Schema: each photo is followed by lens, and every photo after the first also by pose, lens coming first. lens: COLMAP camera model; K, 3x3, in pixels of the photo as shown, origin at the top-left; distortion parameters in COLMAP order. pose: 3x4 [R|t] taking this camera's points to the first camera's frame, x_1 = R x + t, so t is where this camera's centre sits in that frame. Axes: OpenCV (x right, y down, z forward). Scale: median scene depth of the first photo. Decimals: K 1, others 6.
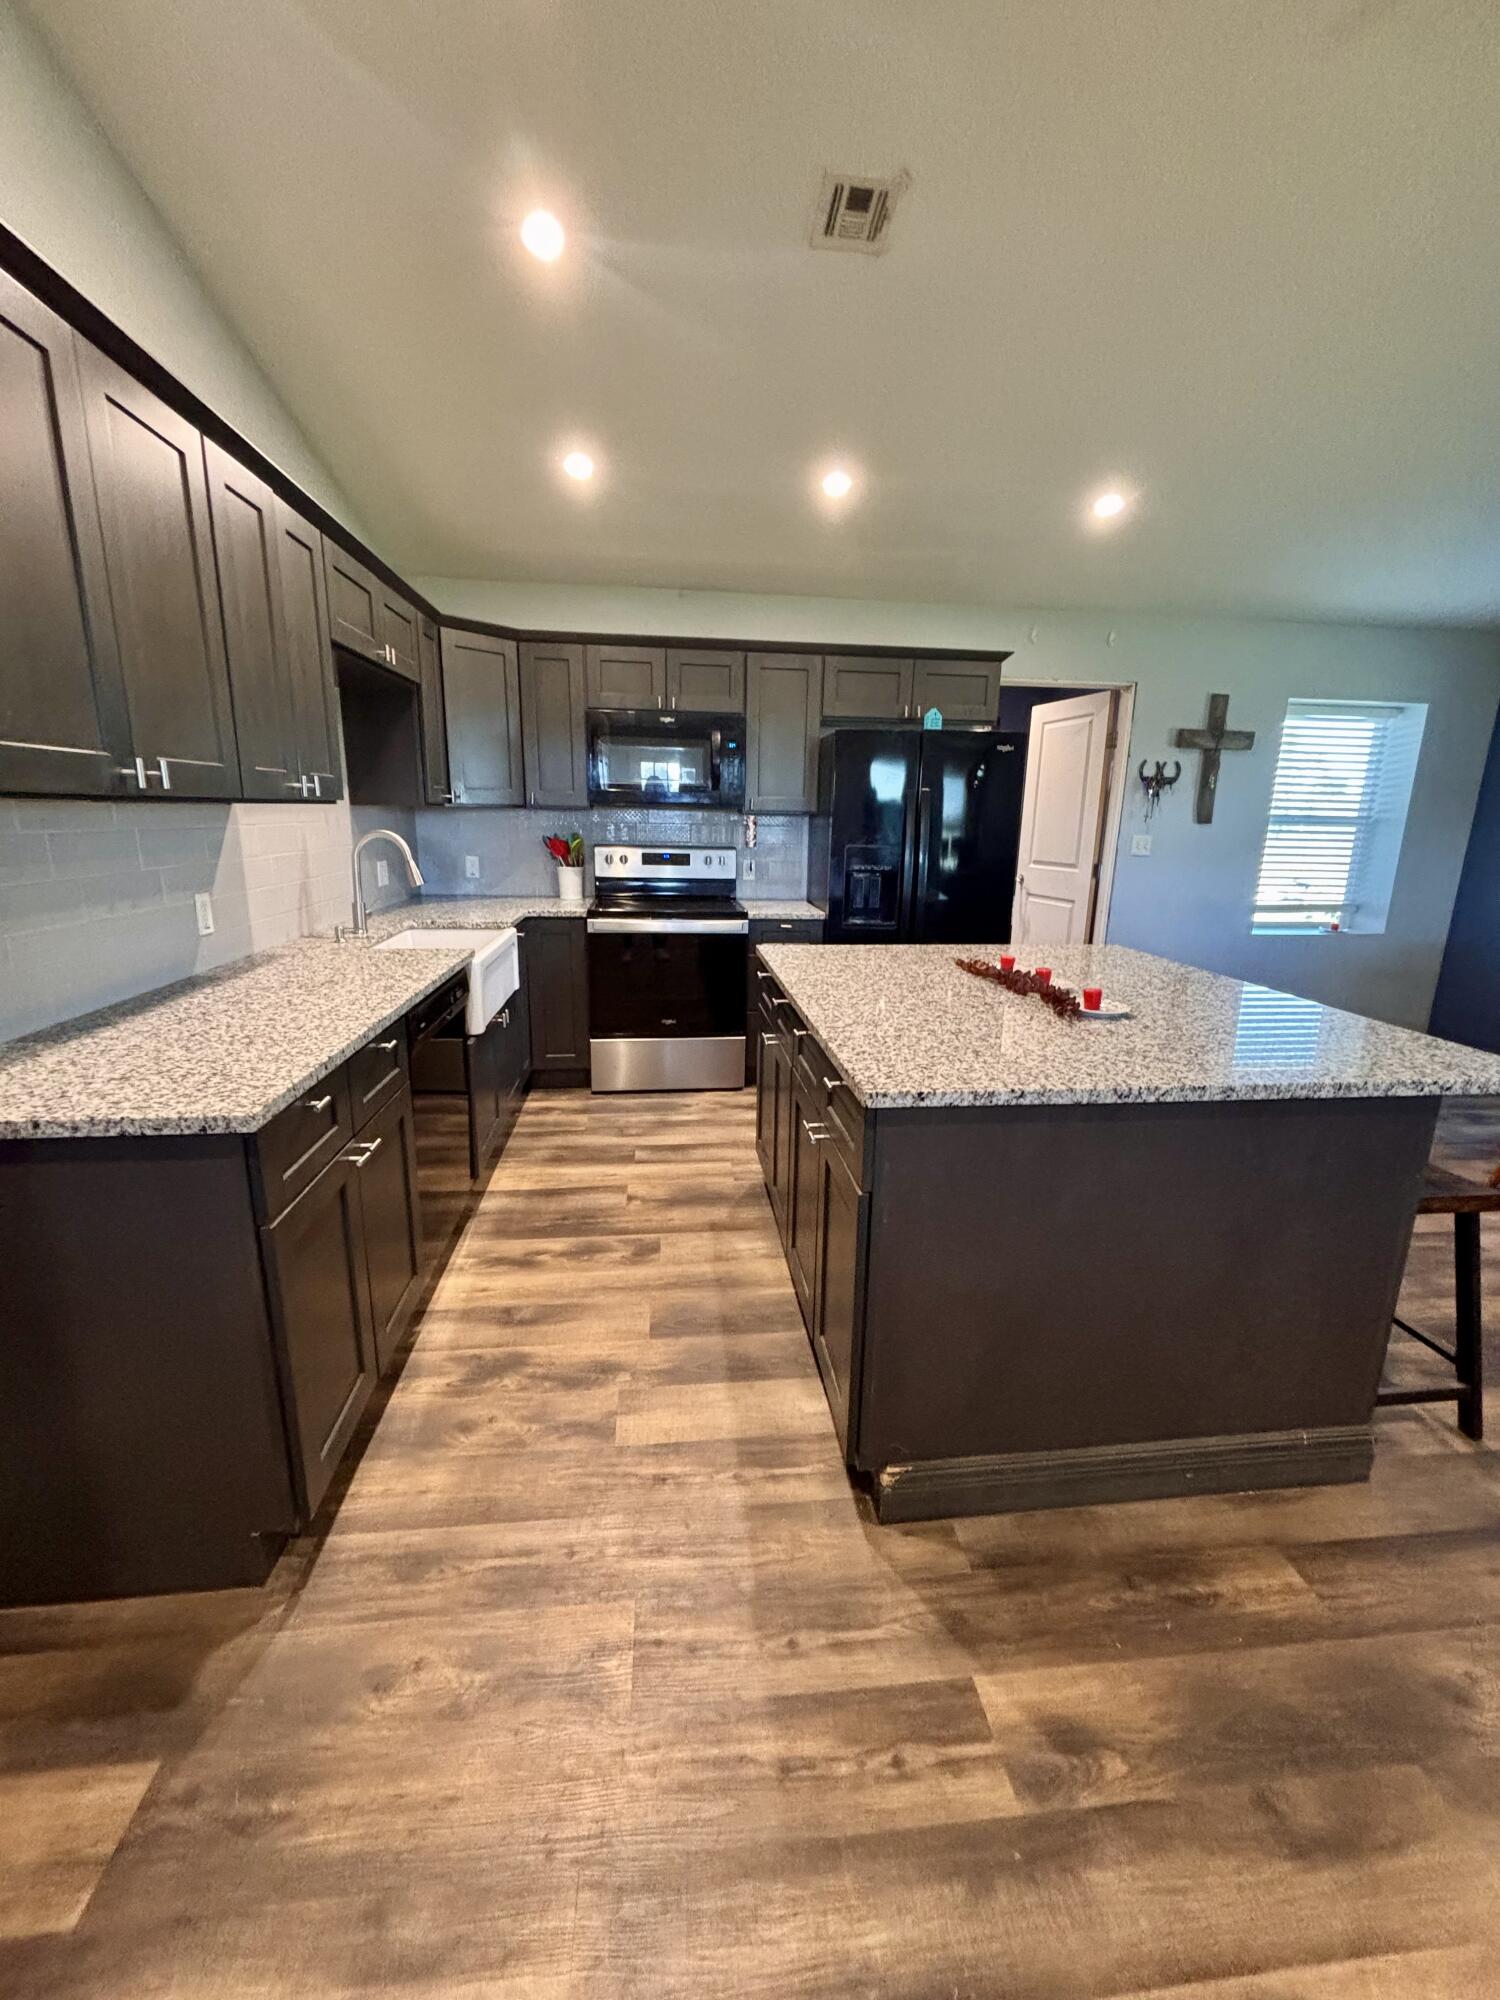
lens RADIAL K [[795.4, 0, 750.0], [0, 795.4, 1000.0], [0, 0, 1]] dist [0.008023, -0.004332]
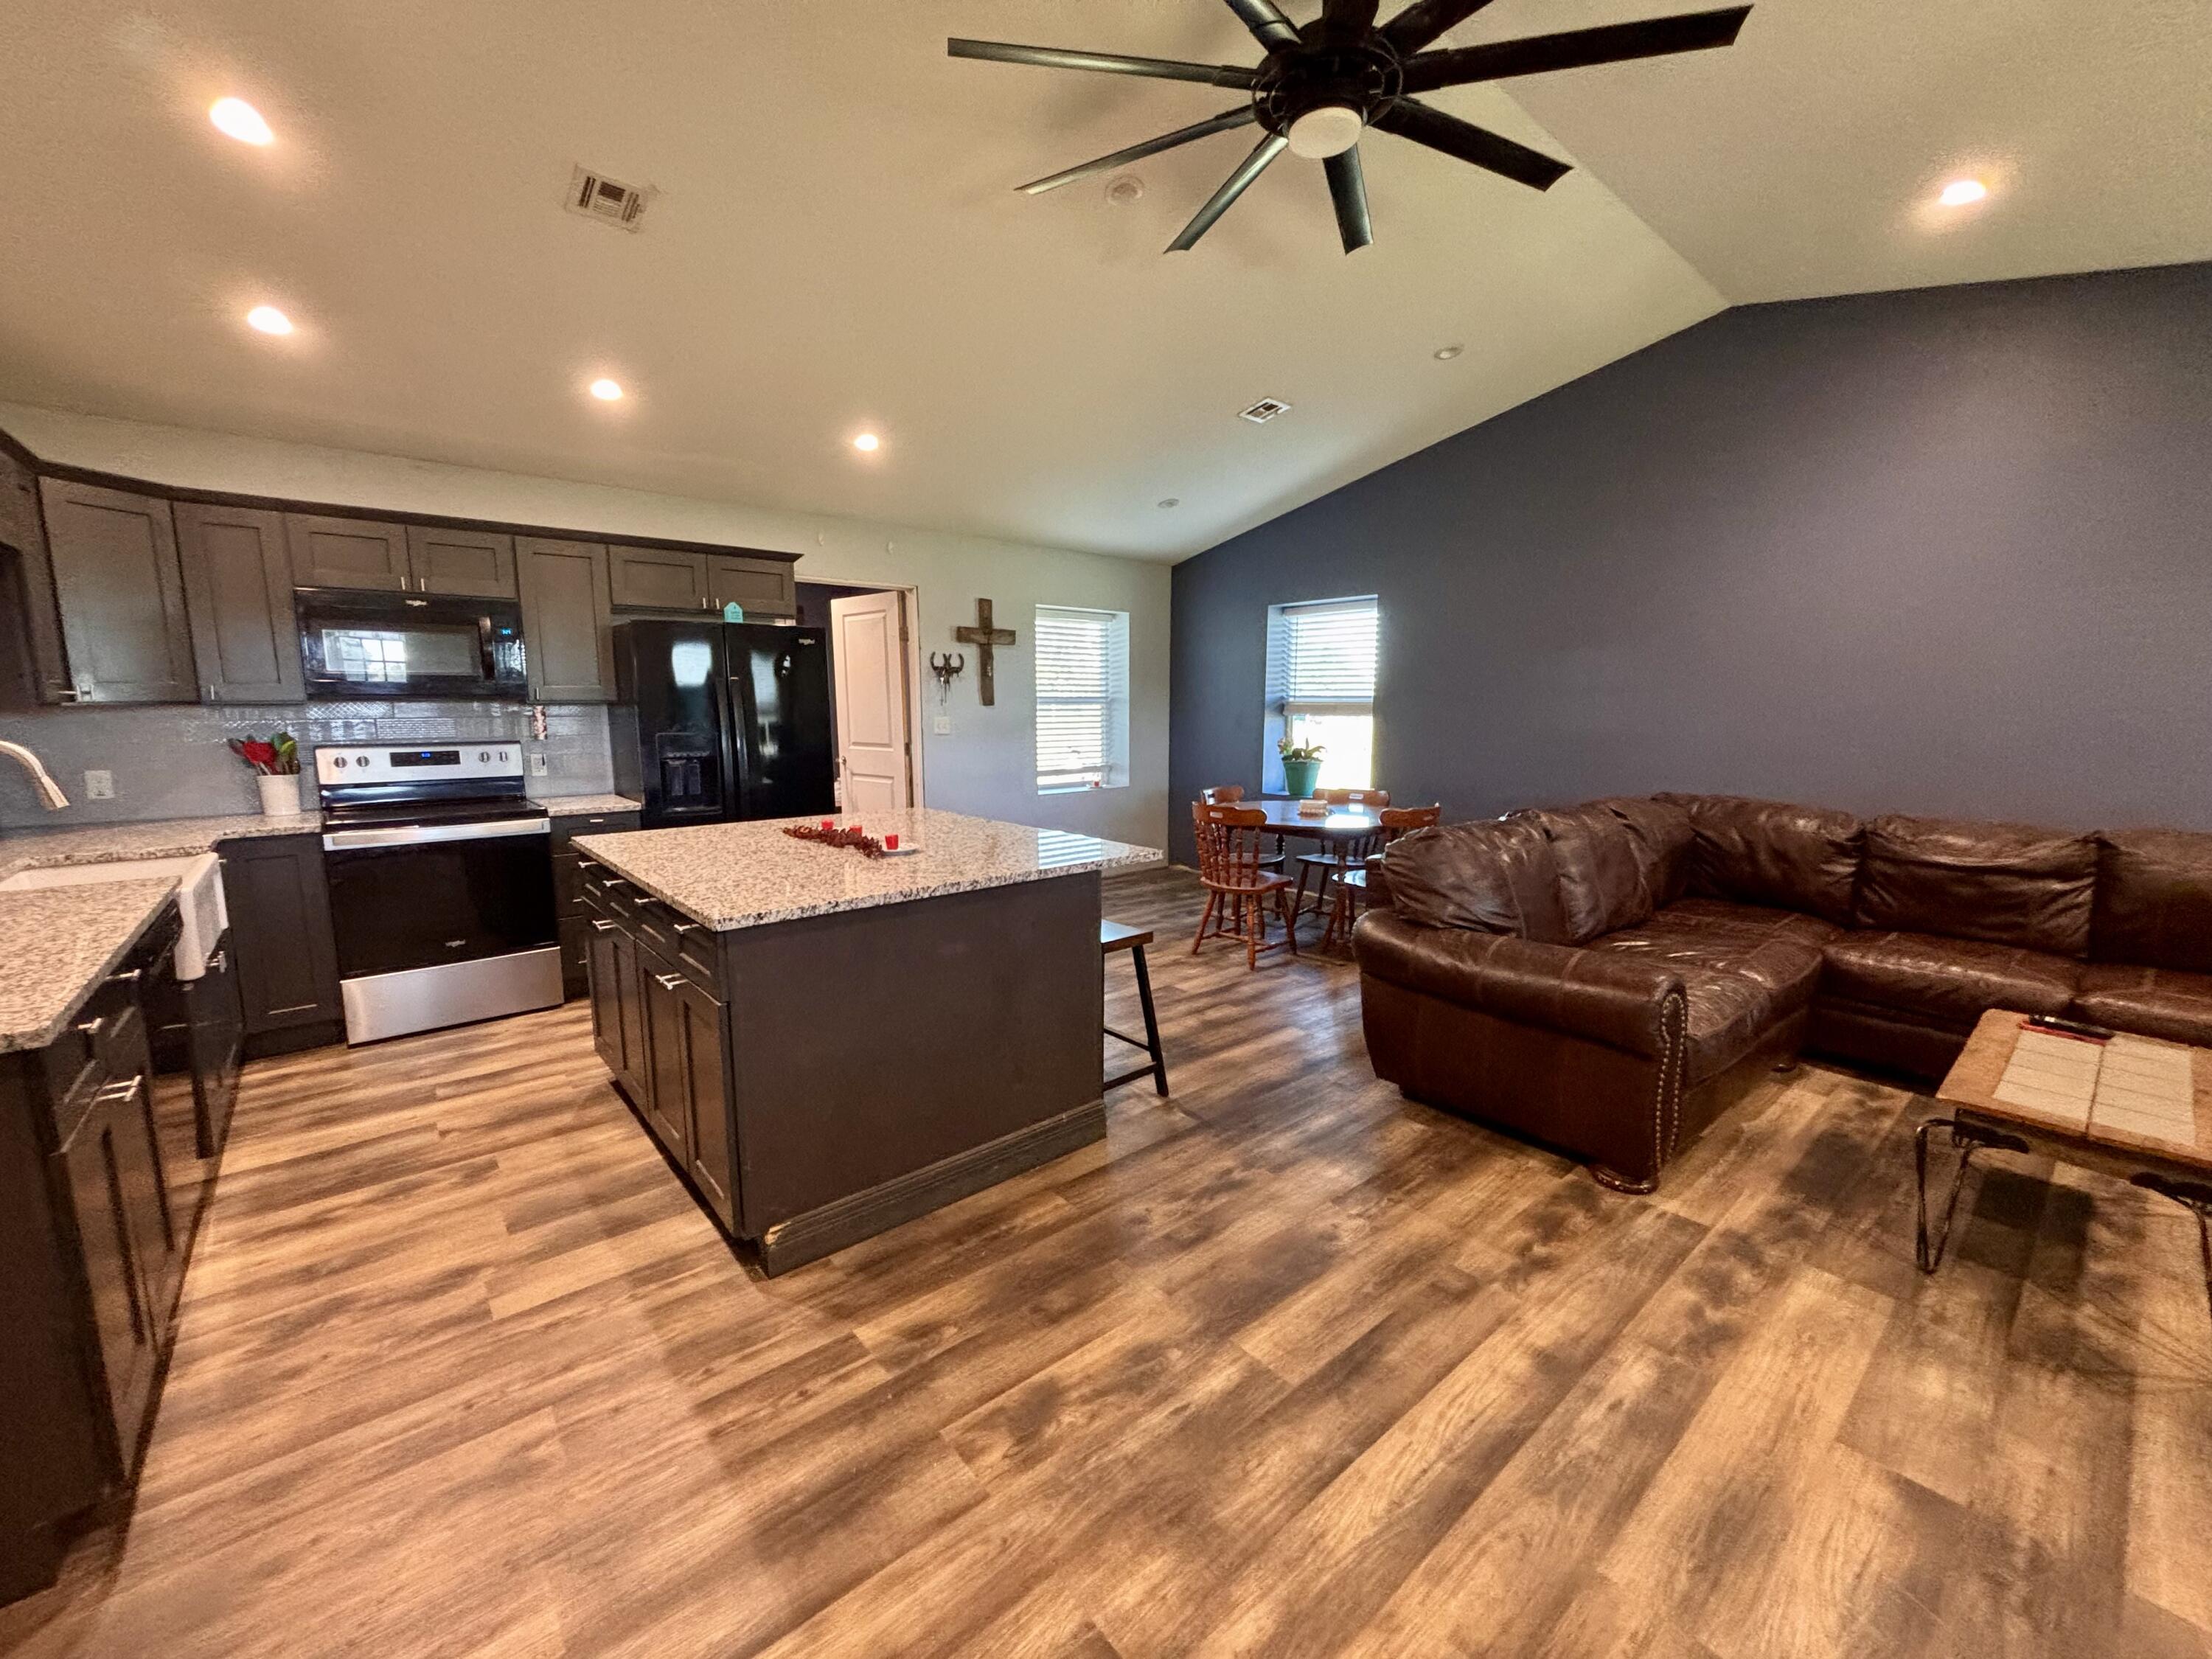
lens RADIAL K [[879.7, 0, 1098.0], [0, 879.7, 823.7], [0, 0, 1]] dist [0.008023, -0.004332]
pose [[0.829113, -0.096330, 0.550720, -0.055001], [0.143634, 0.988683, -0.043305, 0.056271], [-0.540316, 0.115007, 0.833566, -0.268051]]
